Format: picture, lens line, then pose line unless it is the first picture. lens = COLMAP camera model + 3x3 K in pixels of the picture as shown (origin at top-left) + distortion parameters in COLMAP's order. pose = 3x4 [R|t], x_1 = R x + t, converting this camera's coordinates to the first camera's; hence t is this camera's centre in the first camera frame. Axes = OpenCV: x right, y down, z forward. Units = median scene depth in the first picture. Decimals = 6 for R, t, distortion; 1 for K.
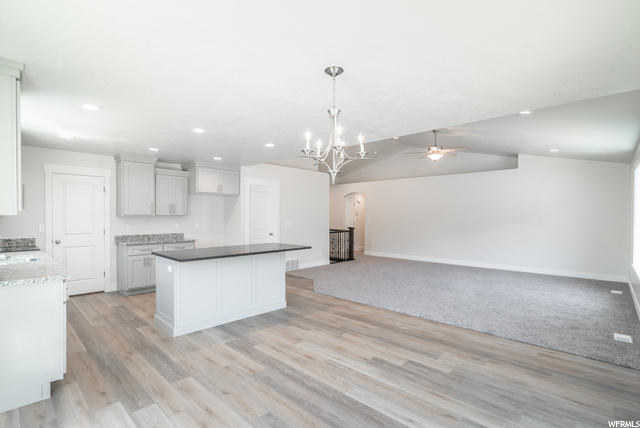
lens RADIAL K [[299.2, 0, 301.3], [0, 299.2, 222.0], [0, 0, 1]] dist [-0.001060, 0.000167]
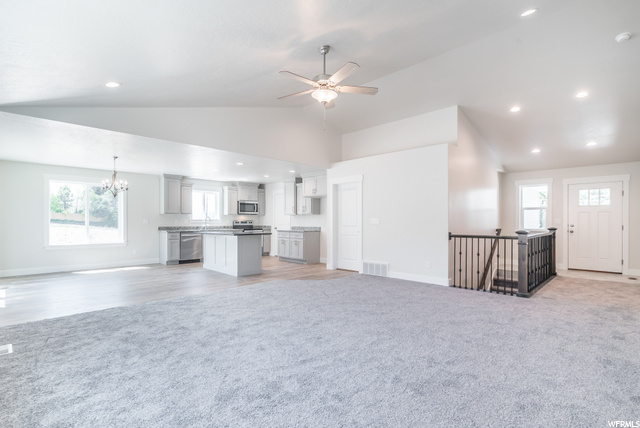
lens RADIAL K [[299.2, 0, 301.3], [0, 299.2, 222.0], [0, 0, 1]] dist [-0.001060, 0.000167]
pose [[-0.015465, 0.002457, -0.999877, 1.041397], [-0.019291, 0.999810, 0.002755, 0.013587], [0.999694, 0.019331, -0.015414, 1.025165]]
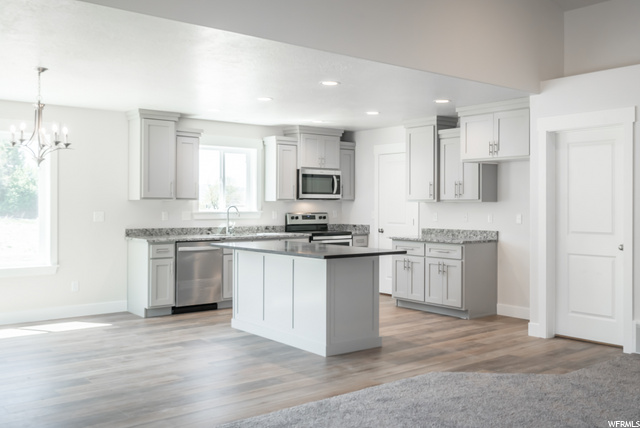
lens RADIAL K [[610.0, 0, 351.8], [0, 610.0, 204.6], [0, 0, 1]] dist [0.002729, 0.005343]
pose [[-0.065582, -0.001313, -0.997846, 0.868971], [-0.021331, 0.999772, 0.000086, -0.009254], [0.997619, 0.021291, -0.065595, 0.873437]]
